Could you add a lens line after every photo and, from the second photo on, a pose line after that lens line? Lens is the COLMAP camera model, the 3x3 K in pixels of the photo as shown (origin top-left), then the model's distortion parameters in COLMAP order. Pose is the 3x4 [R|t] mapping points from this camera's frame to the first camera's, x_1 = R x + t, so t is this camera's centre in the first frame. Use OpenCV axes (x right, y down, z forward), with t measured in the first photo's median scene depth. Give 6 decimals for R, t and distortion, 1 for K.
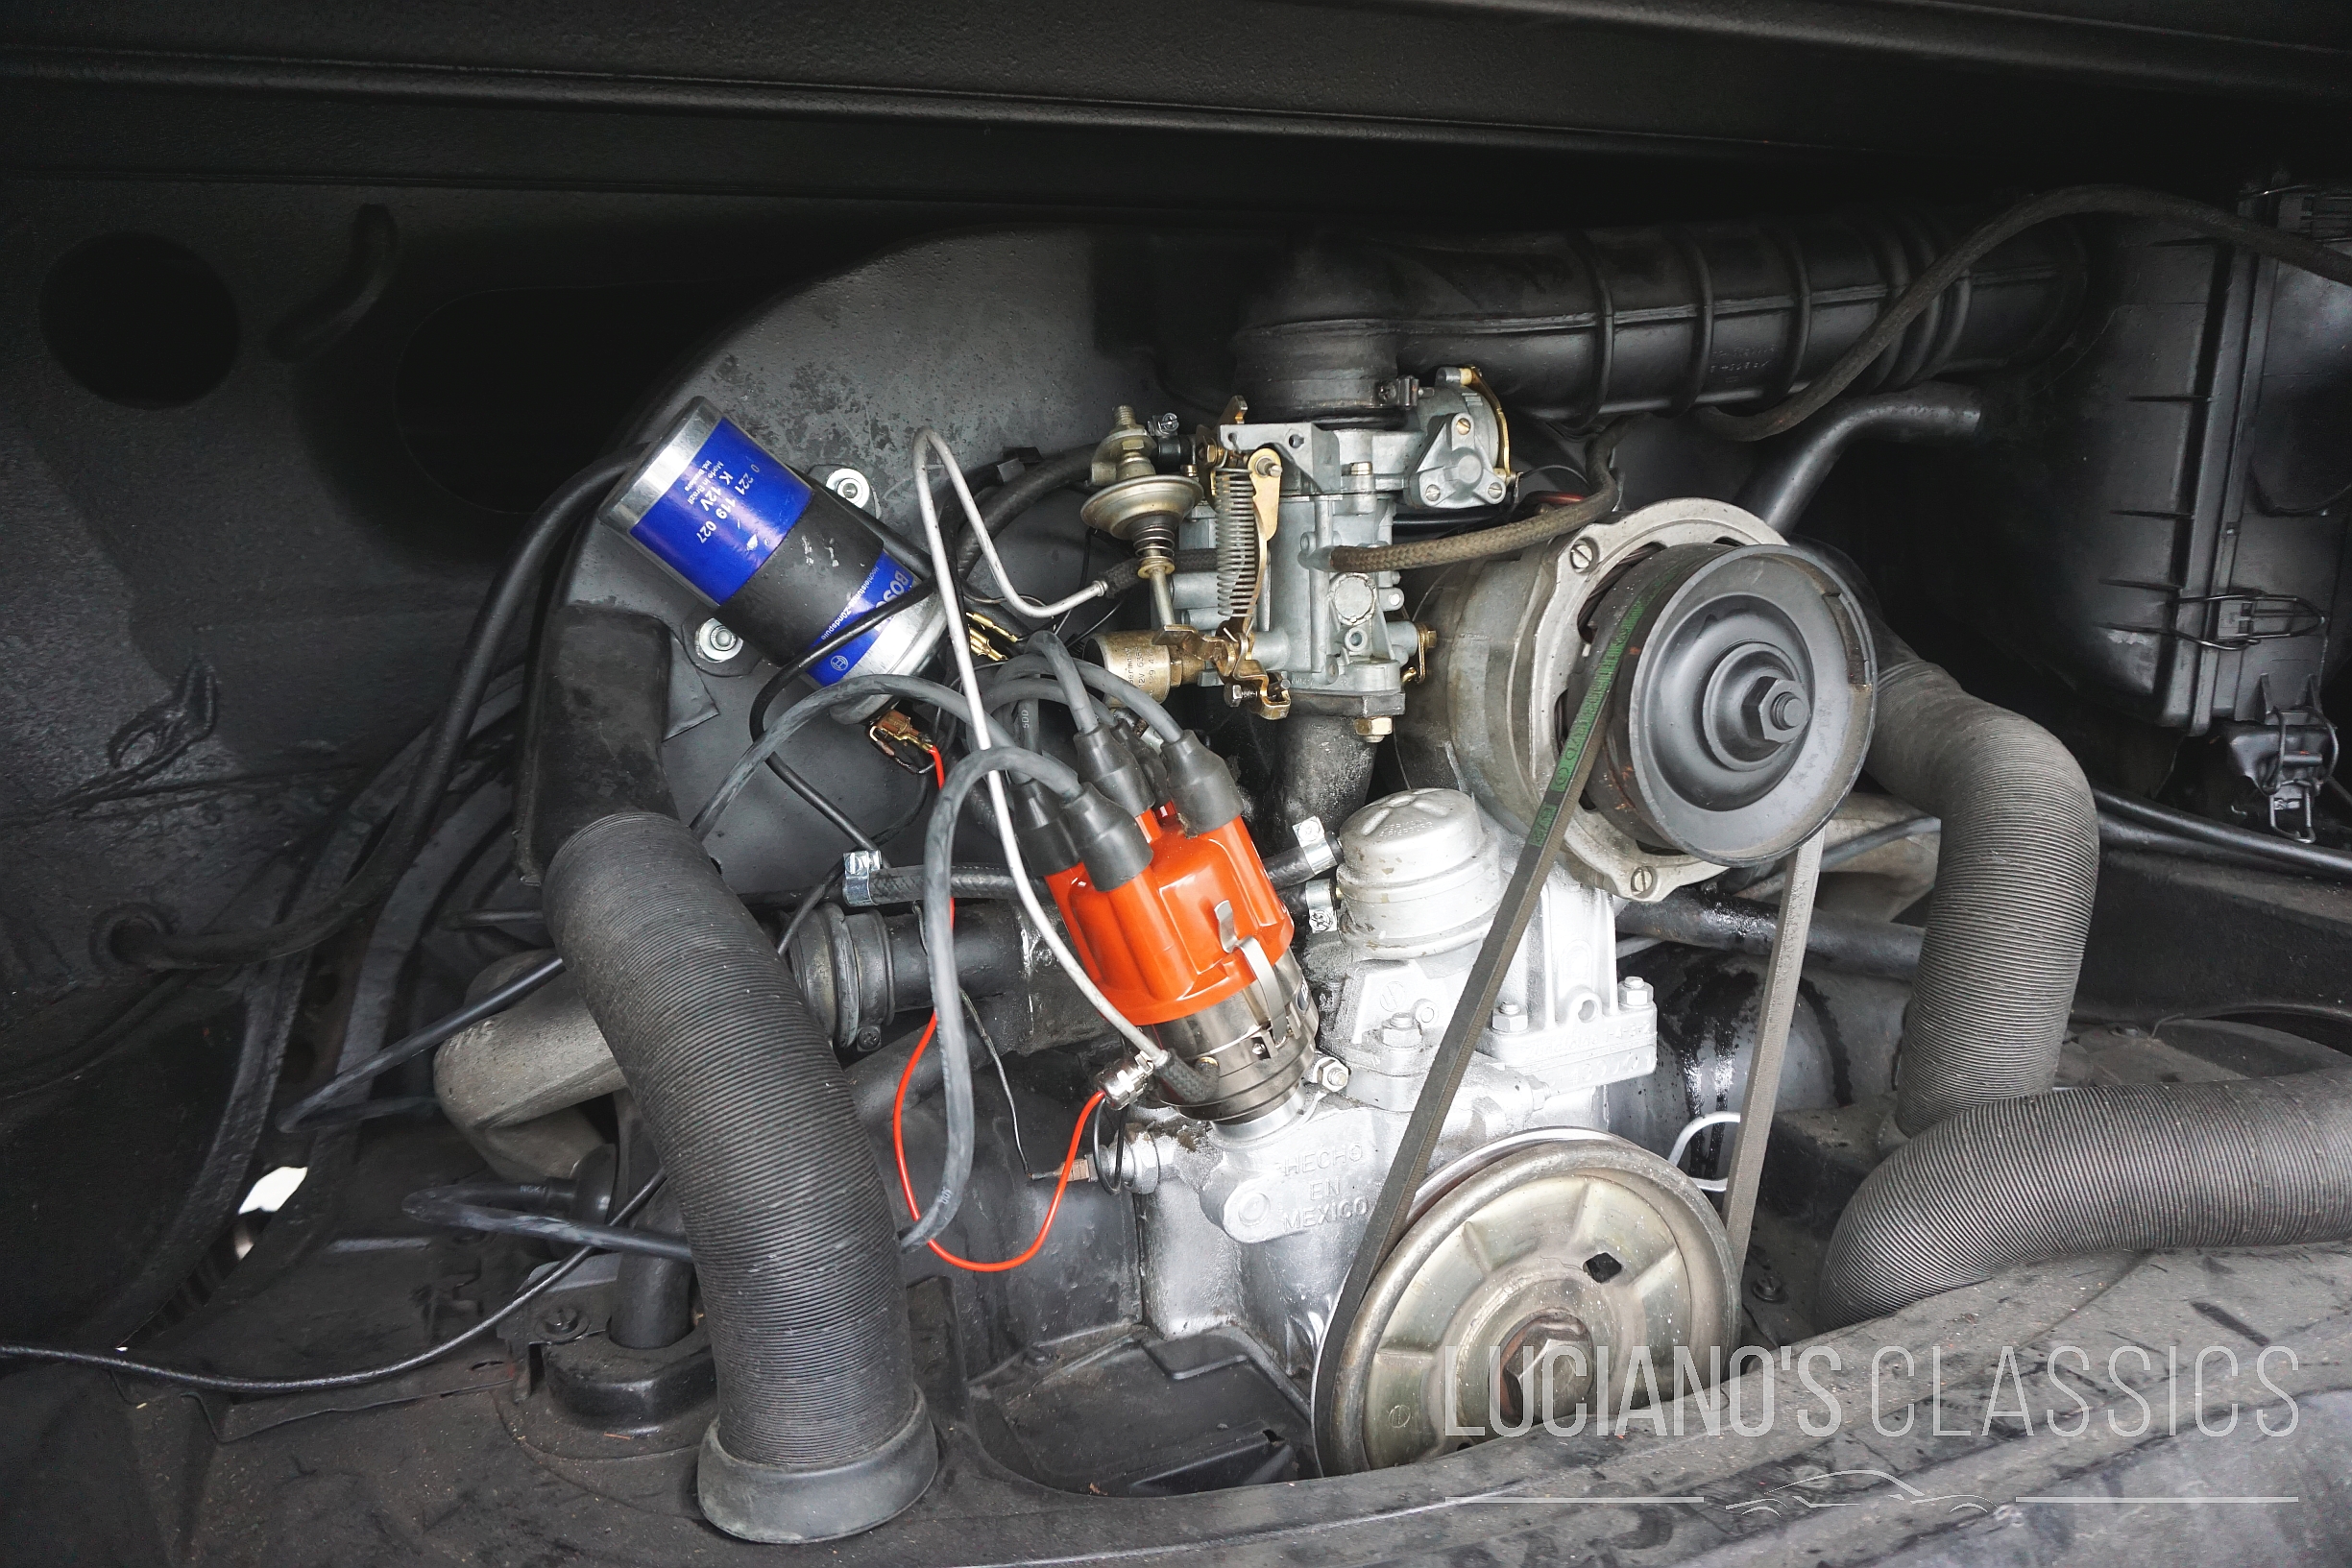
lens RADIAL K [[1583.5, 0, 1169.5], [0, 1583.5, 773.9], [0, 0, 1]] dist [-0.050573, 0.040631]
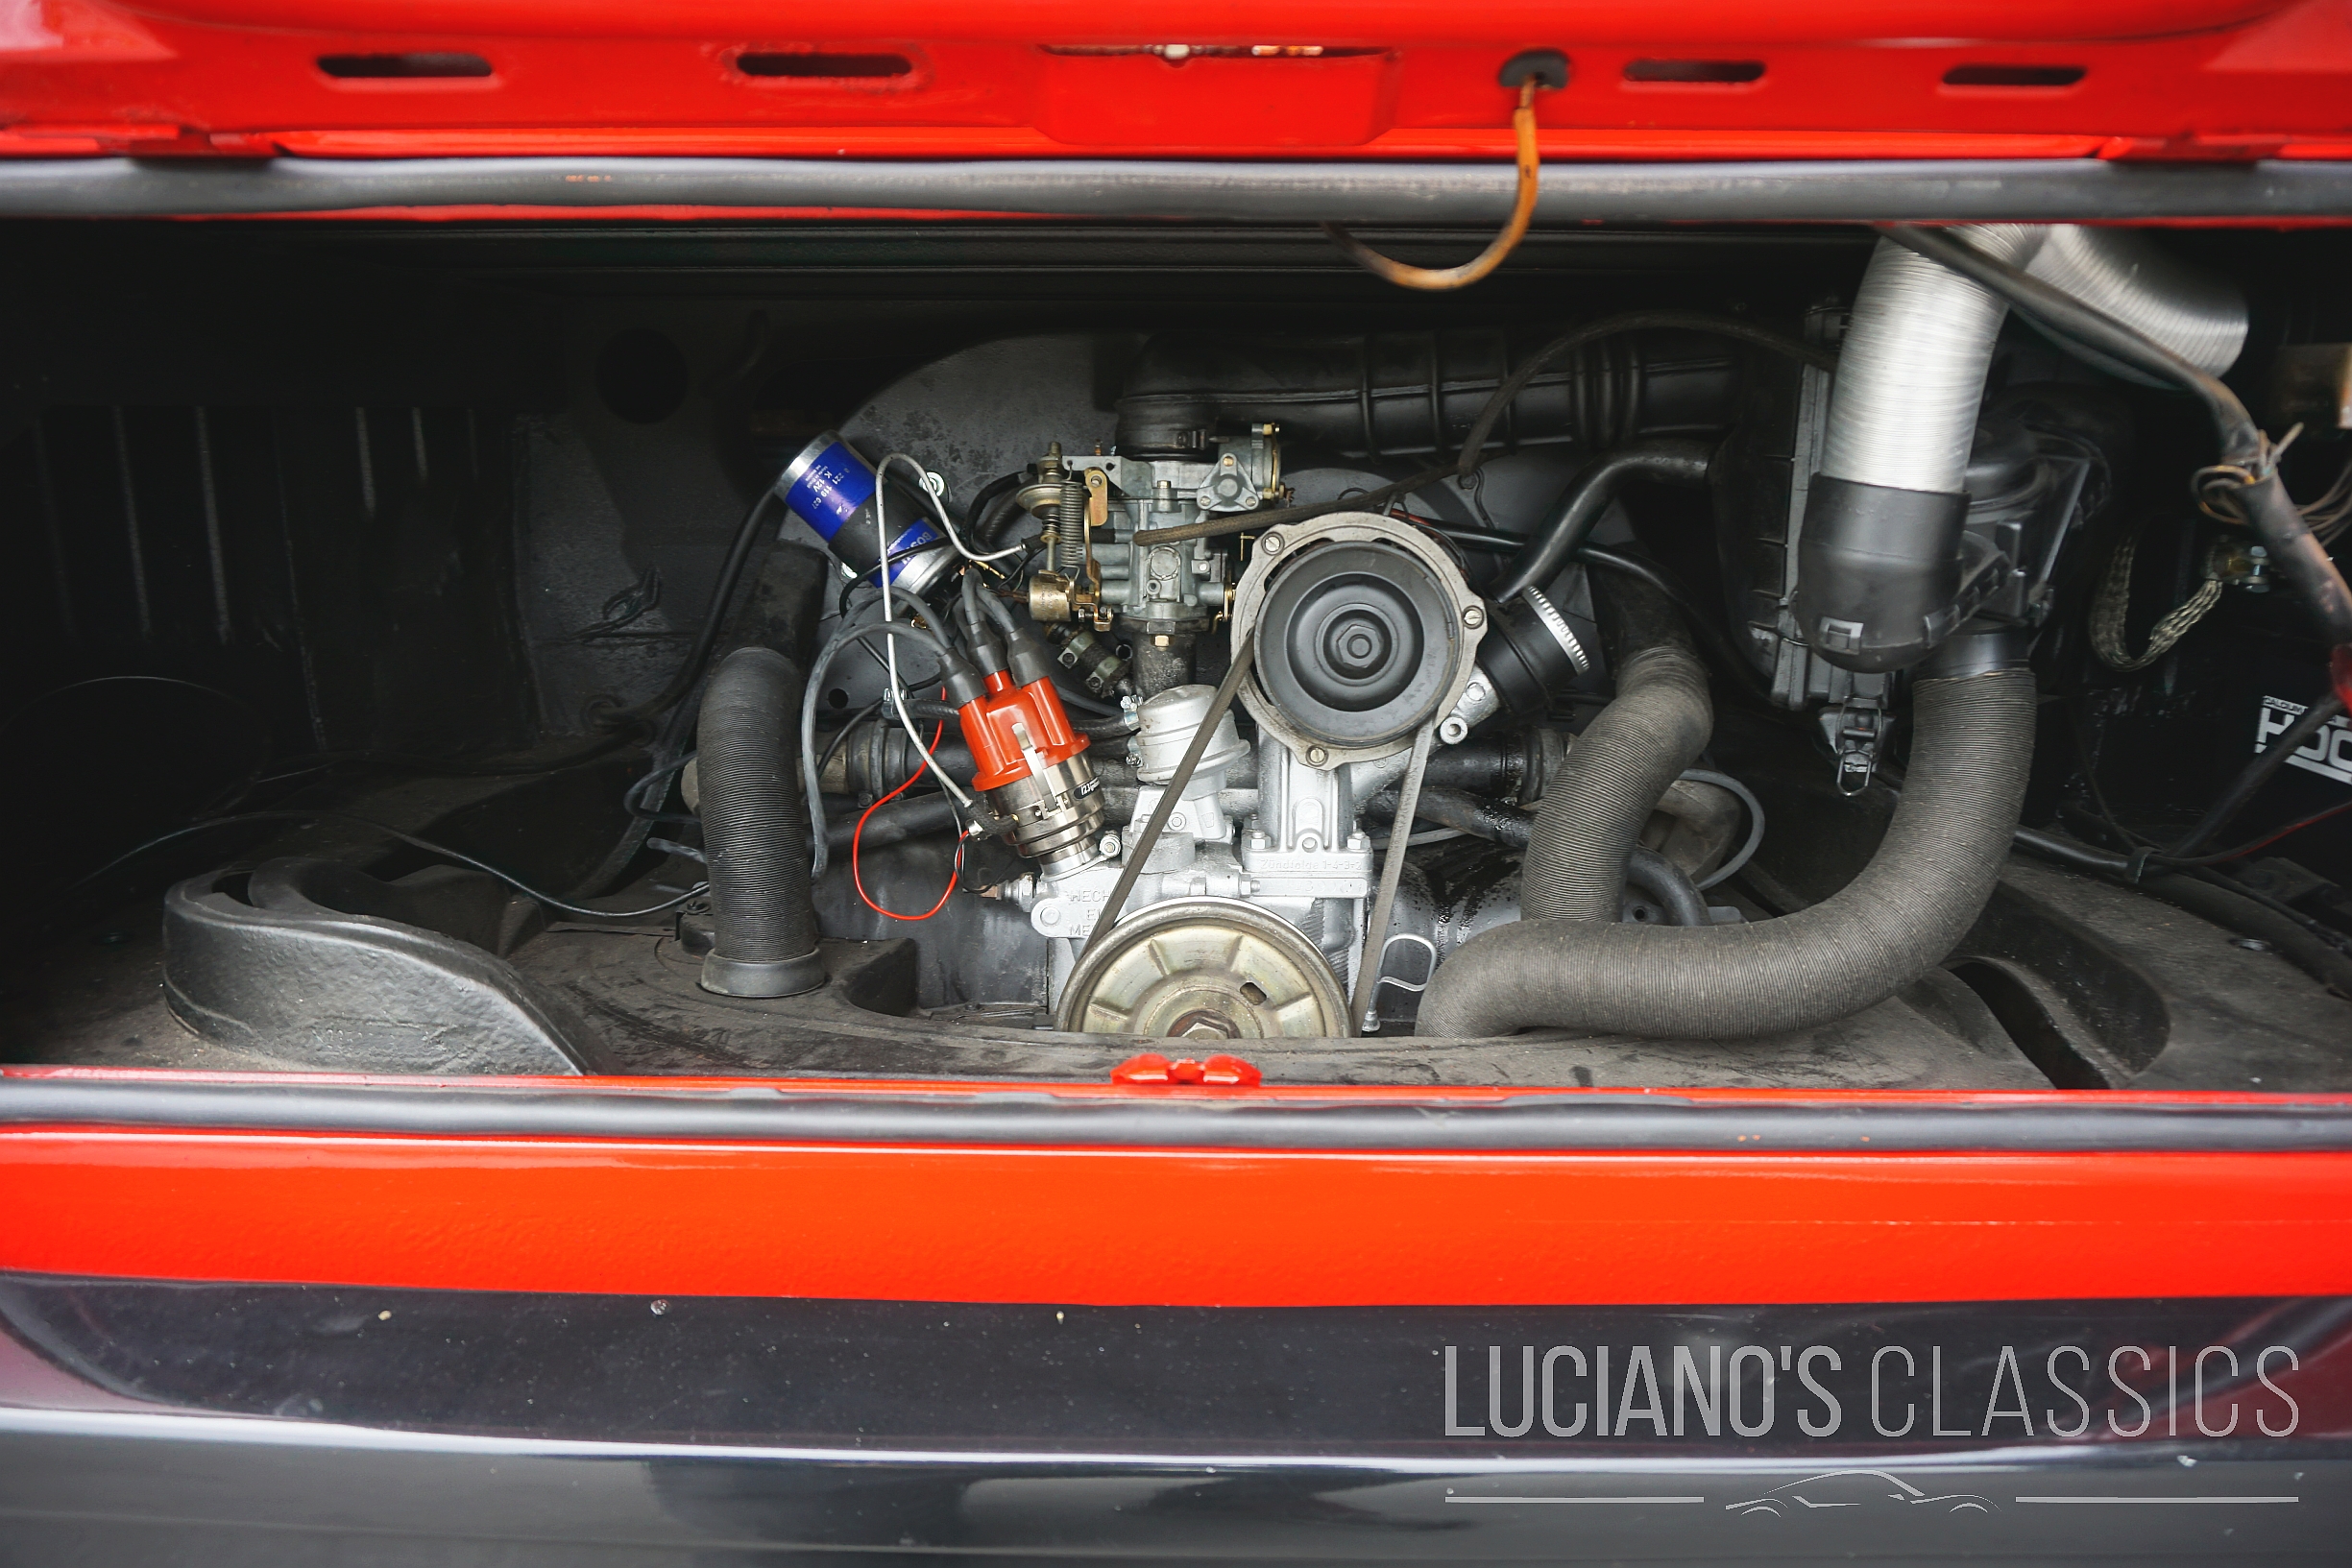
lens RADIAL K [[1583.5, 0, 1169.5], [0, 1583.5, 773.9], [0, 0, 1]] dist [-0.050573, 0.040631]
pose [[0.909257, 0.115175, -0.399983, 0.767775], [-0.116690, 0.992954, 0.020656, 0.067840], [0.399543, 0.027892, 0.916290, -0.471325]]
